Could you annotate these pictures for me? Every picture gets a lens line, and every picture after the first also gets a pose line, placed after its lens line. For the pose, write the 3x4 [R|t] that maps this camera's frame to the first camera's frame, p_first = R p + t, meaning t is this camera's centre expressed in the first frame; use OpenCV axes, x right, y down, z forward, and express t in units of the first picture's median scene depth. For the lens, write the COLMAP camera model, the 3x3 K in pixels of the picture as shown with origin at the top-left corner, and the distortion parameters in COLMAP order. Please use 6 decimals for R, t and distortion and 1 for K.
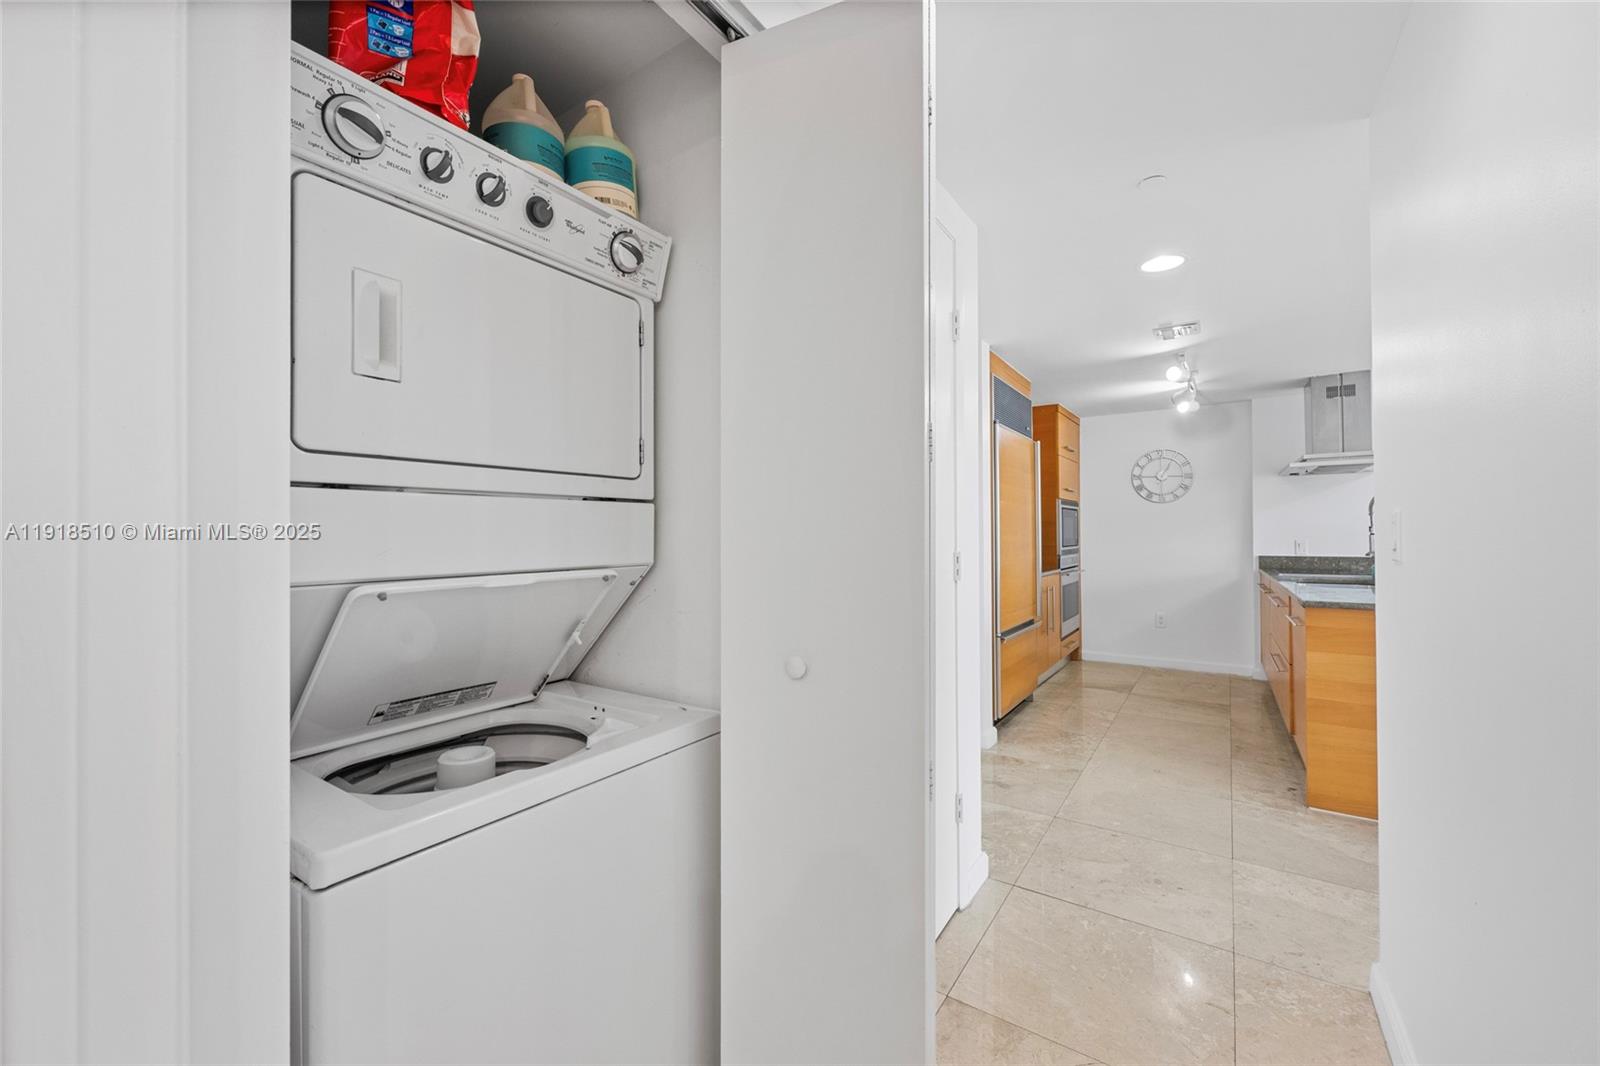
lens RADIAL K [[626.3, 0, 800.3], [0, 626.3, 529.7], [0, 0, 1]] dist [-0.000637, -0.000077]
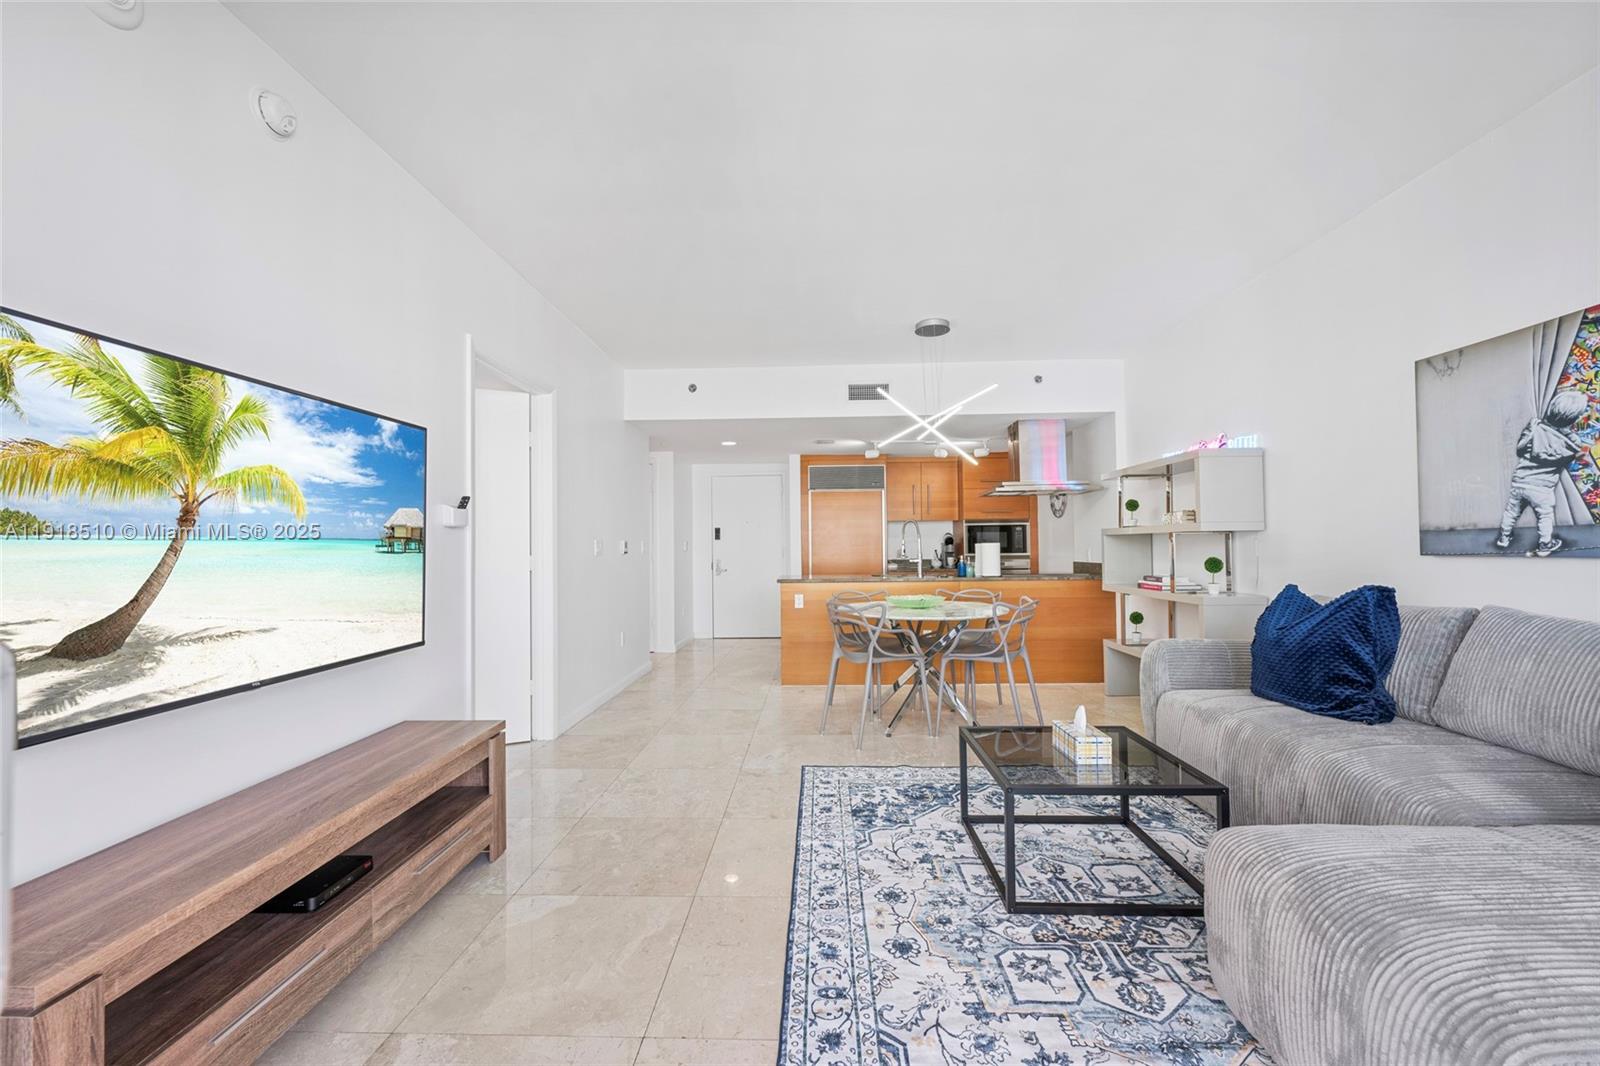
lens RADIAL K [[634.7, 0, 800.0], [0, 634.7, 543.0], [0, 0, 1]] dist [-0.000131, -0.000058]
pose [[0.533813, -0.007423, -0.845570, 1.431445], [0.015551, 0.999879, 0.001039, -0.002836], [0.845460, -0.013704, 0.533863, -0.085799]]
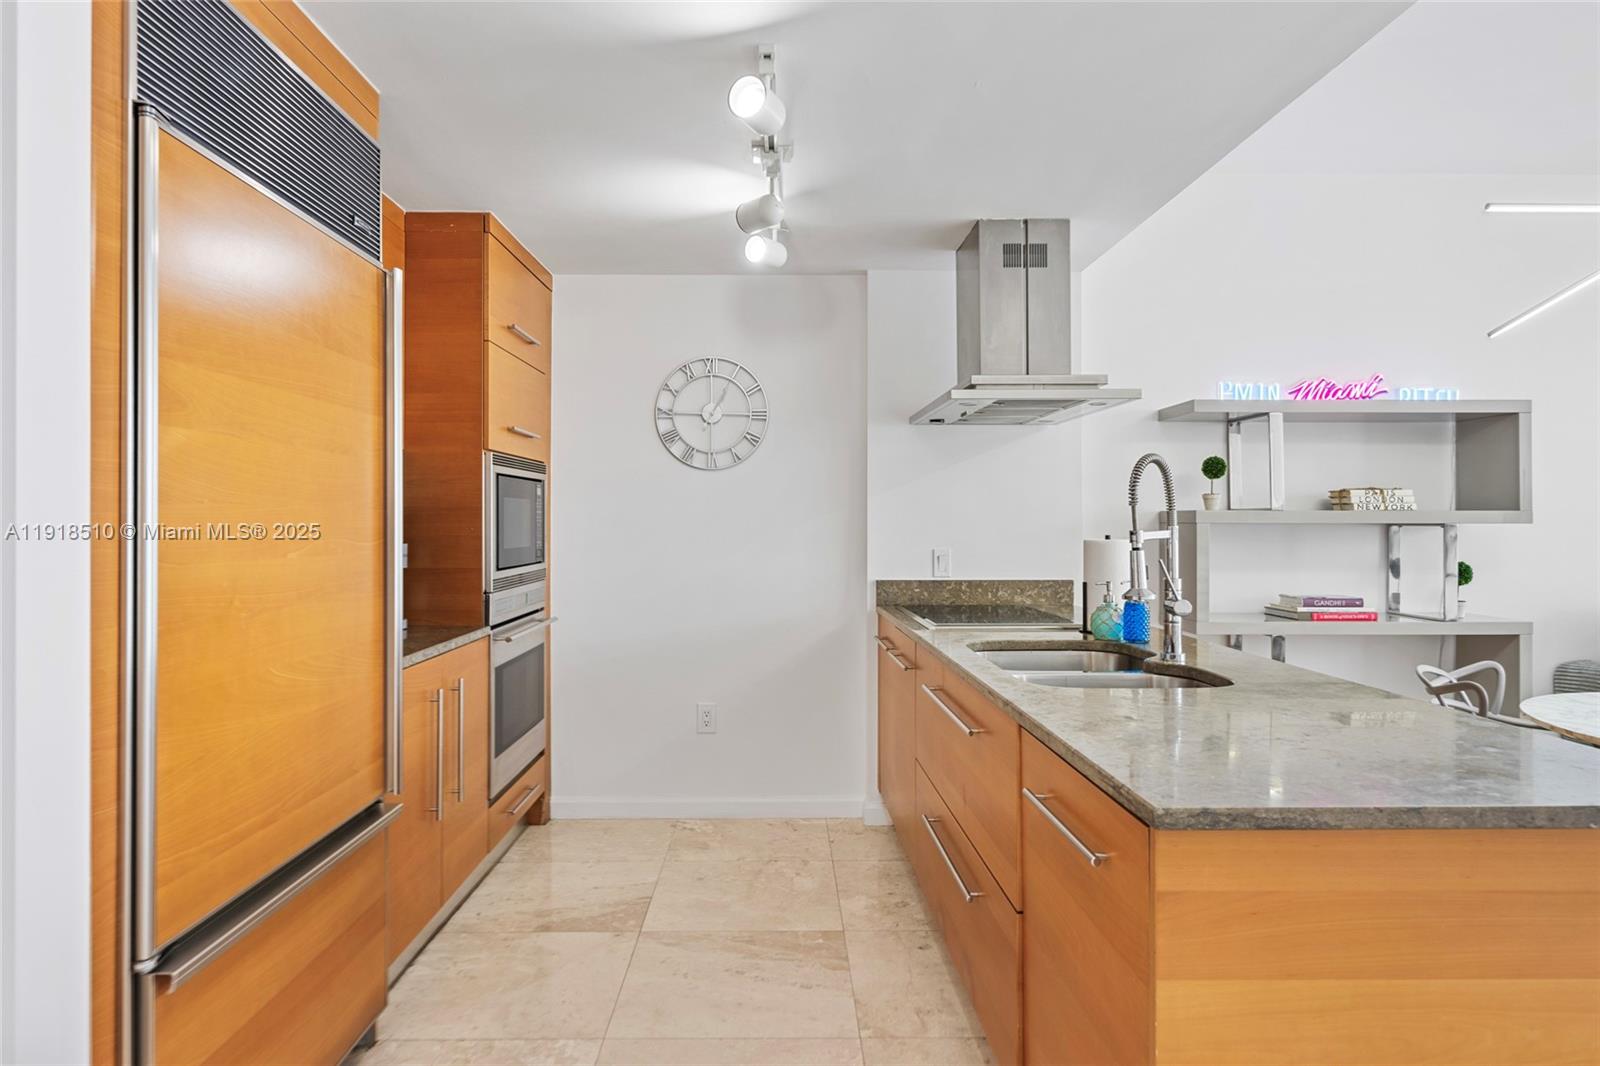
lens RADIAL K [[982.4, 0, 782.3], [0, 982.4, 515.0], [0, 0, 1]] dist [-0.003363, -0.001219]
pose [[0.824228, 0.008510, 0.566194, 0.212894], [-0.008922, 0.999958, -0.002042, -0.008448], [-0.566188, -0.003368, 0.824269, 0.376652]]
